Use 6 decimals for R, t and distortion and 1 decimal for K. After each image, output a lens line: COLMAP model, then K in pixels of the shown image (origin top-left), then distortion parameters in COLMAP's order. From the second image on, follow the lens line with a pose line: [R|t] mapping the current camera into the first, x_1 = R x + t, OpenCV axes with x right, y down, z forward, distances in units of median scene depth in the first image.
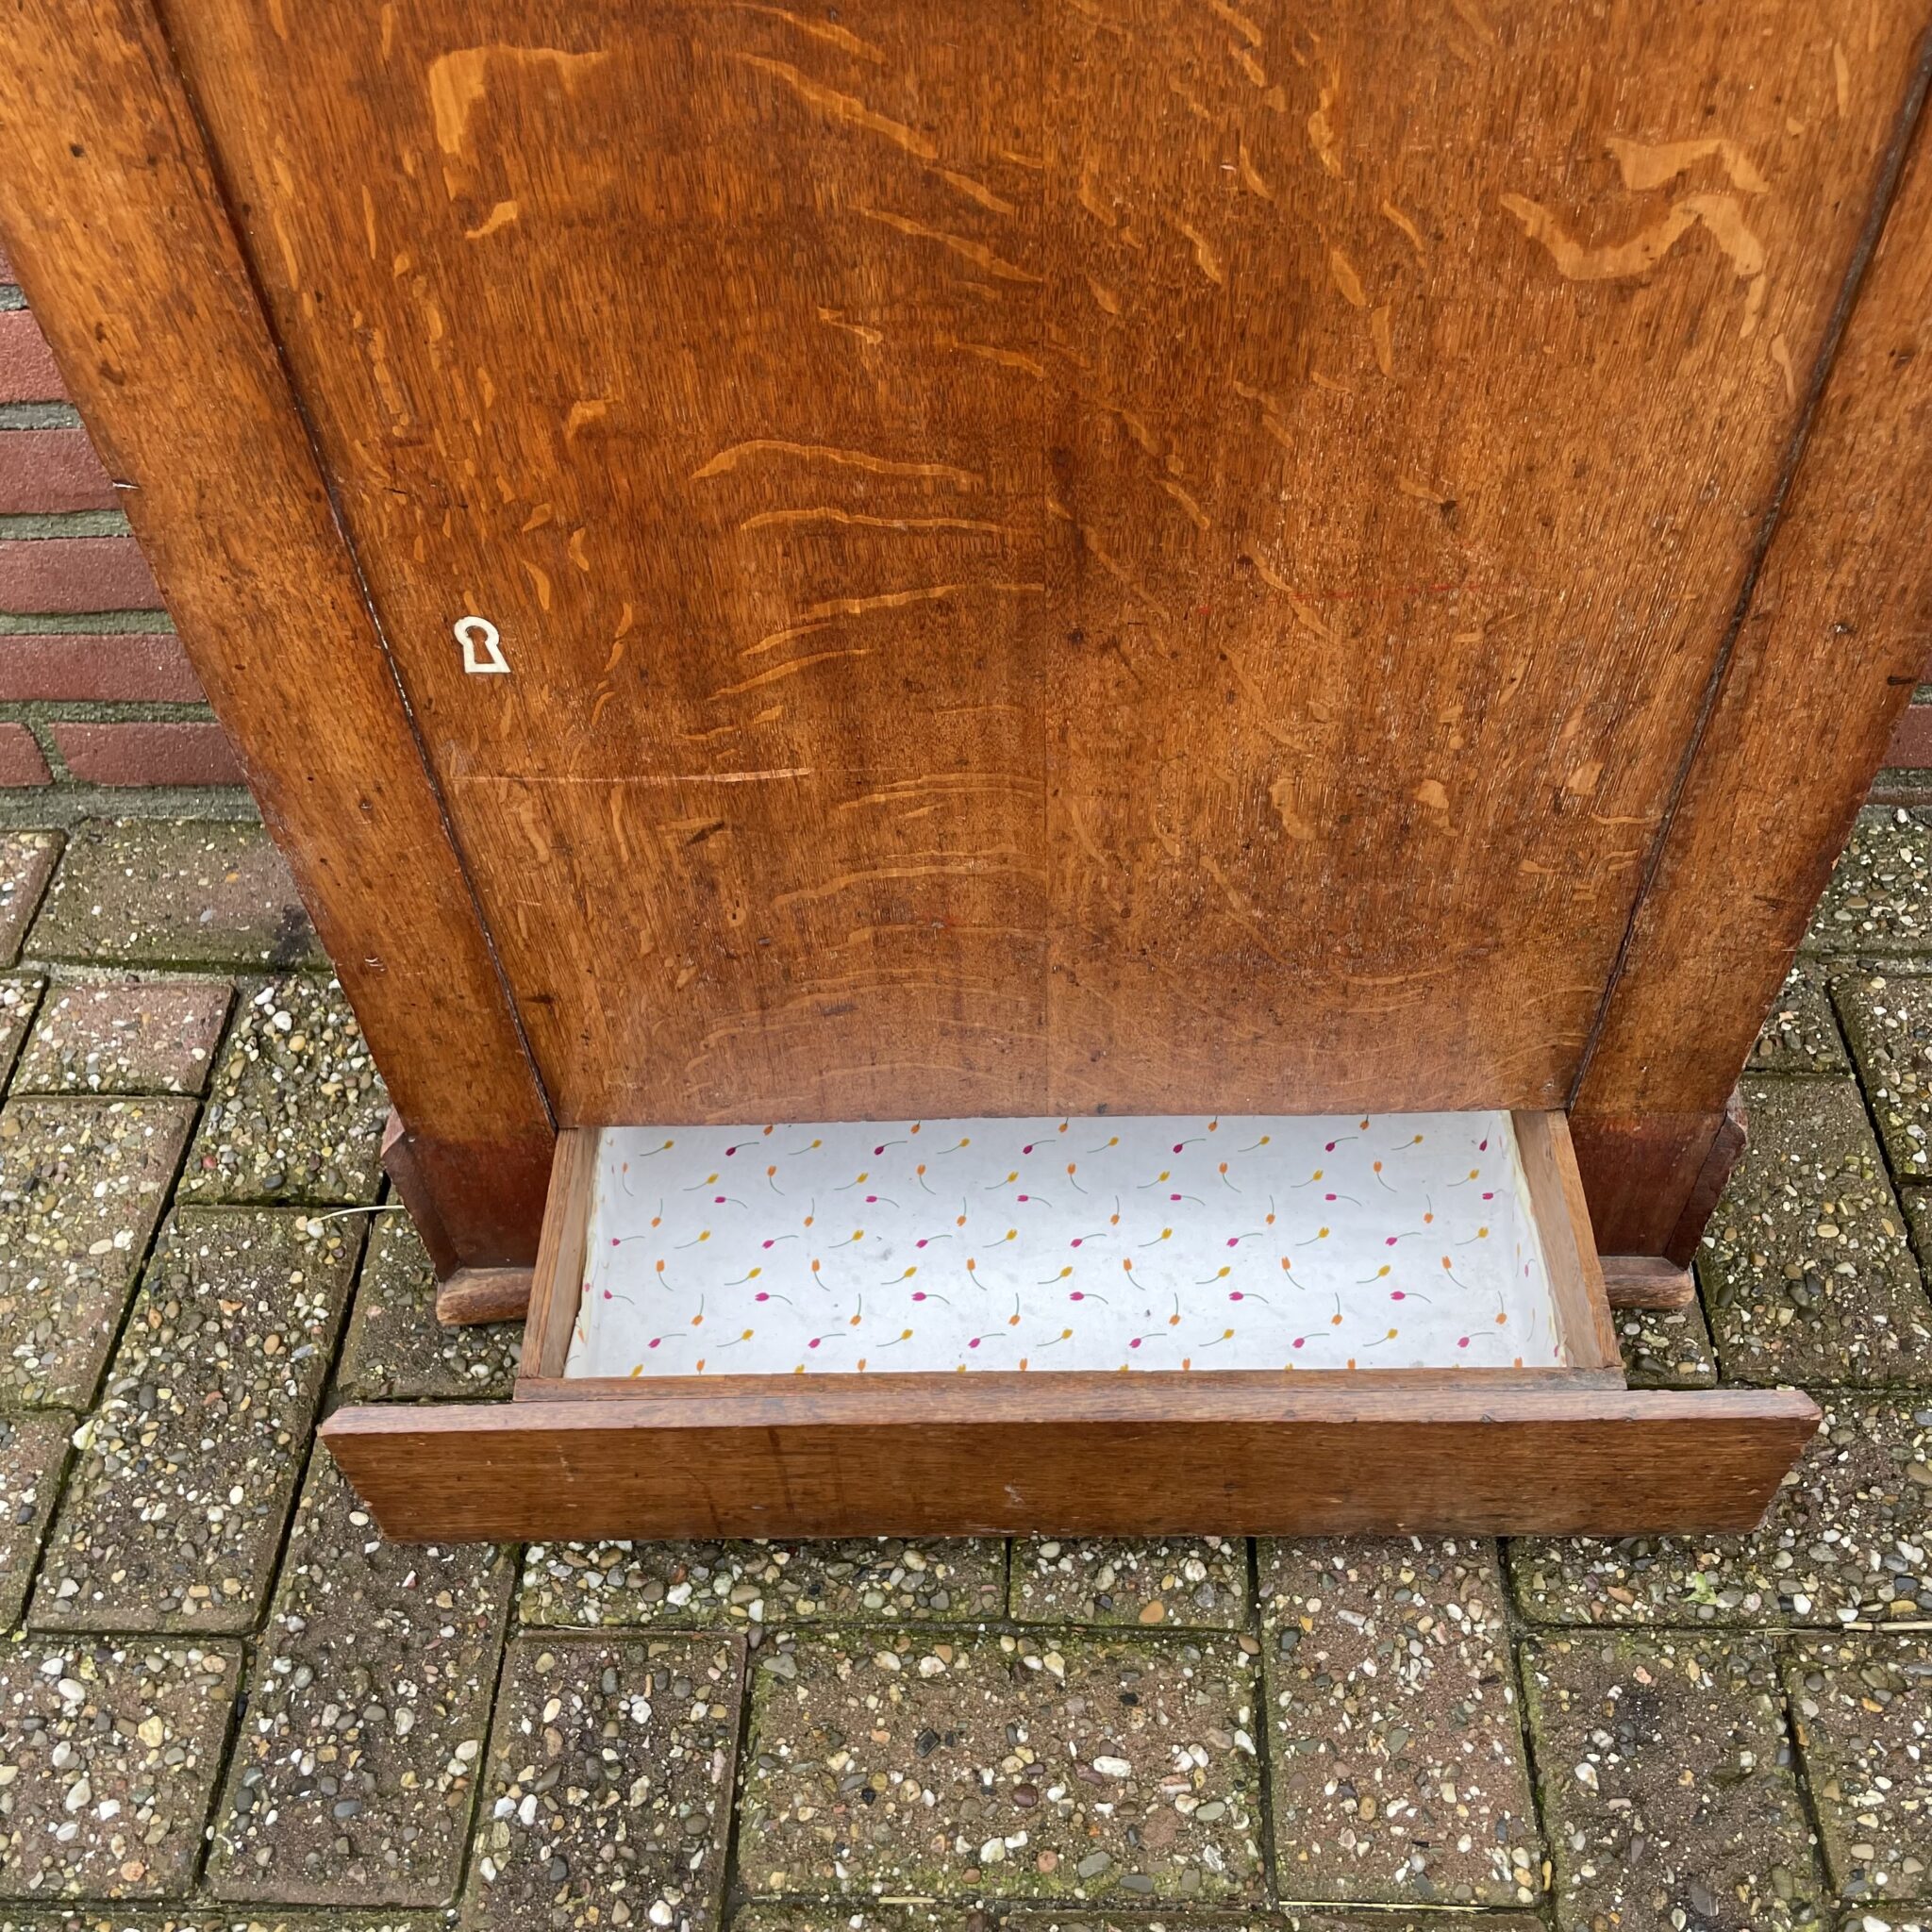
lens RADIAL K [[1957.6, 0, 979.1], [0, 1957.6, 954.0], [0, 0, 1]] dist [0.074045, -0.098976]
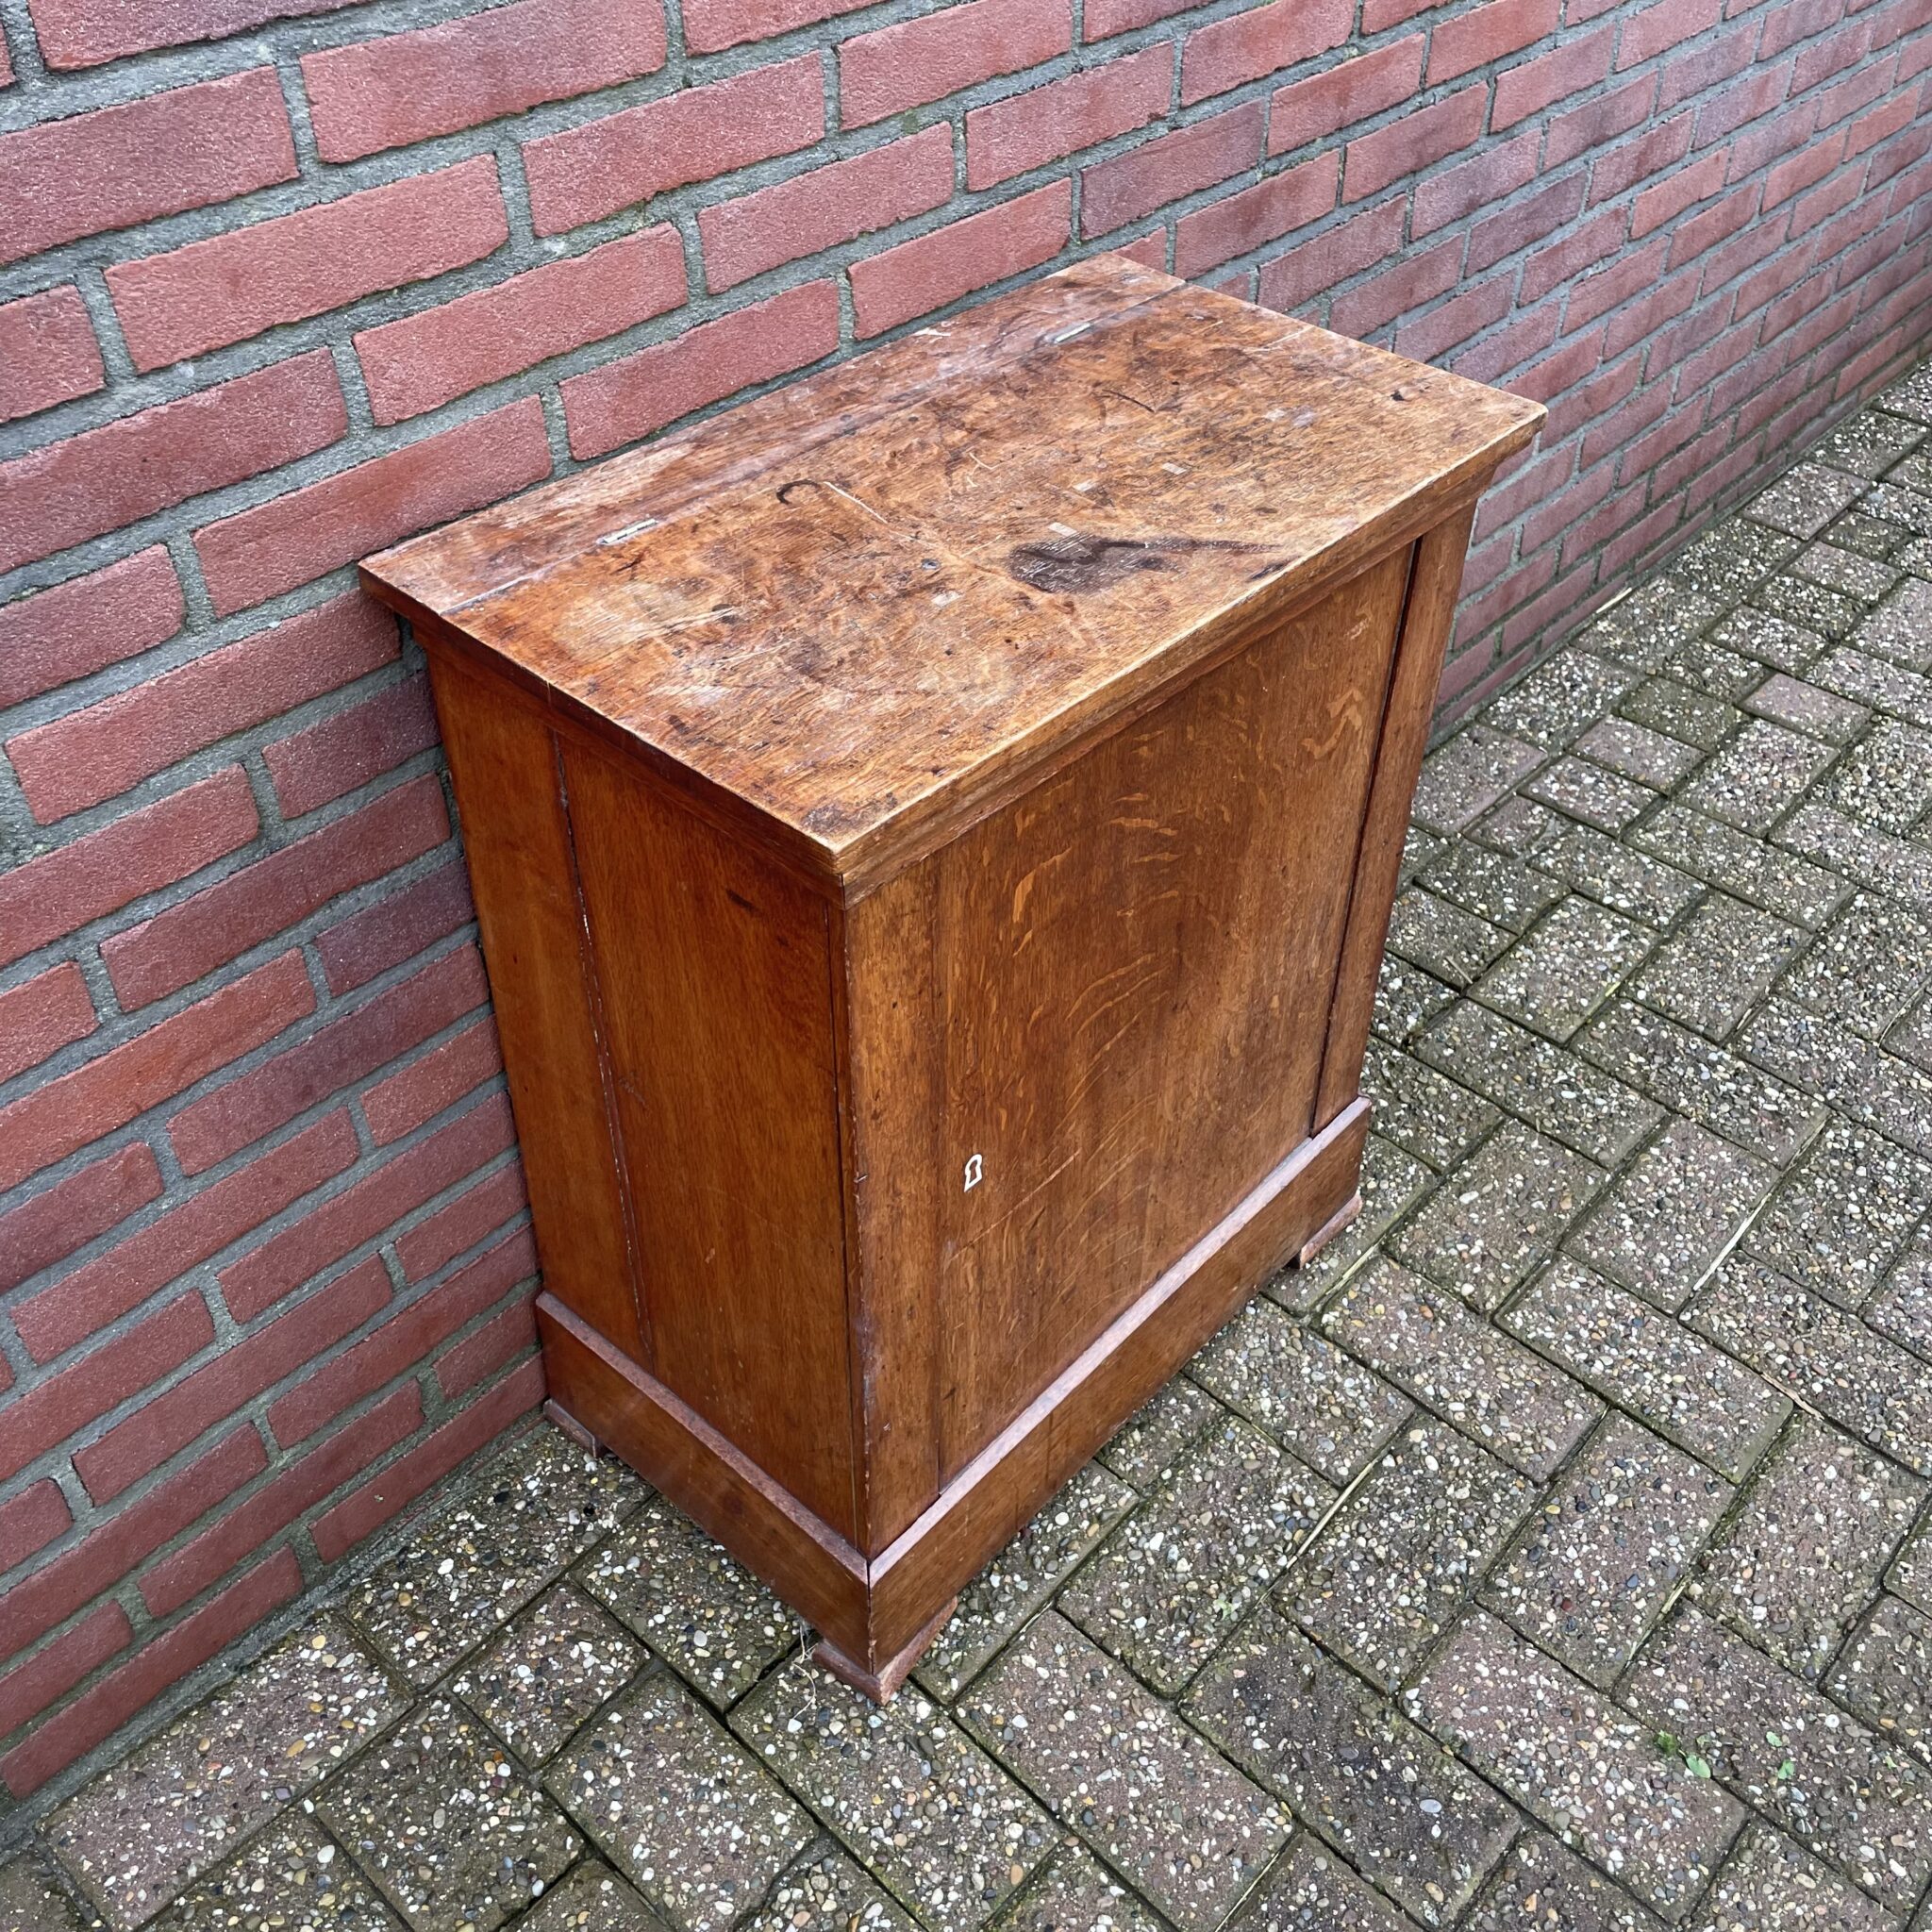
lens RADIAL K [[1957.2, 0, 987.9], [0, 1957.2, 943.2], [0, 0, 1]] dist [0.075360, -0.099091]
pose [[0.650562, -0.467061, 0.598852, -0.487492], [0.550804, 0.833053, 0.051356, -0.330855], [-0.522862, 0.296439, 0.799212, -0.368815]]
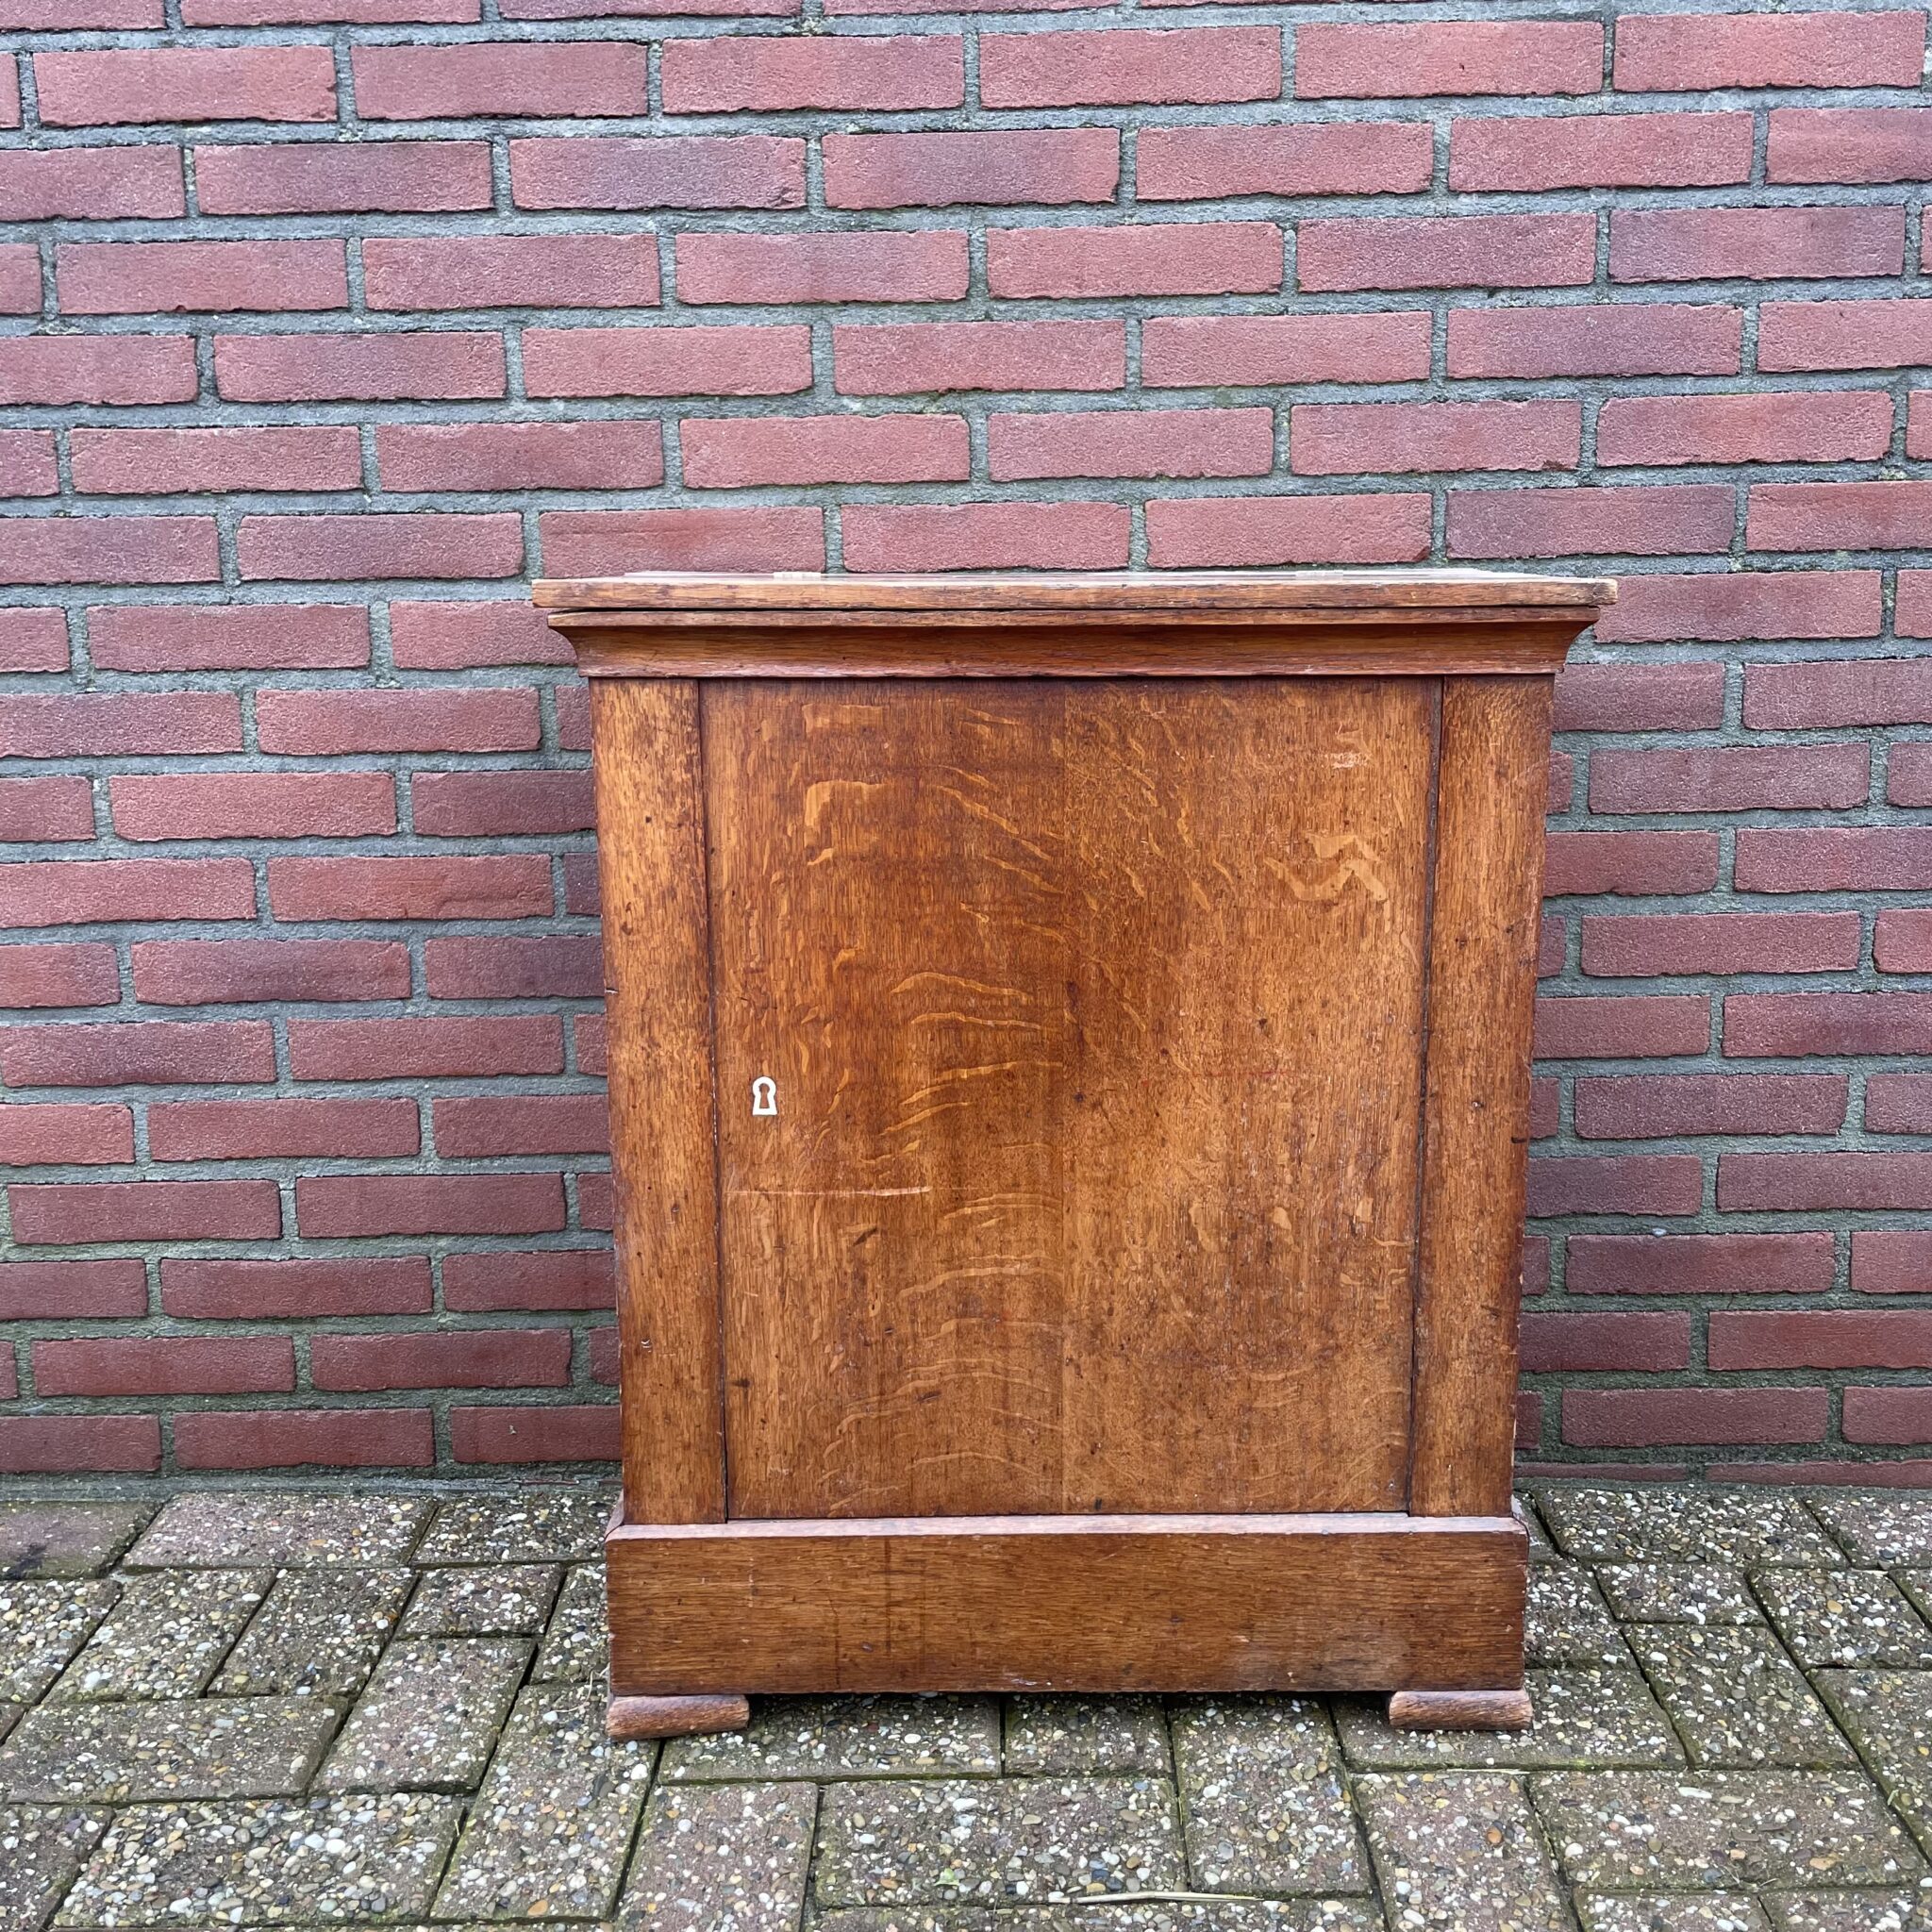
lens RADIAL K [[1957.6, 0, 979.1], [0, 1957.6, 954.0], [0, 0, 1]] dist [0.074045, -0.098976]
pose [[0.999811, 0.007397, 0.017961, 0.358540], [0.004894, 0.798887, -0.601461, 0.631488], [-0.018798, 0.601435, 0.798700, -0.452783]]
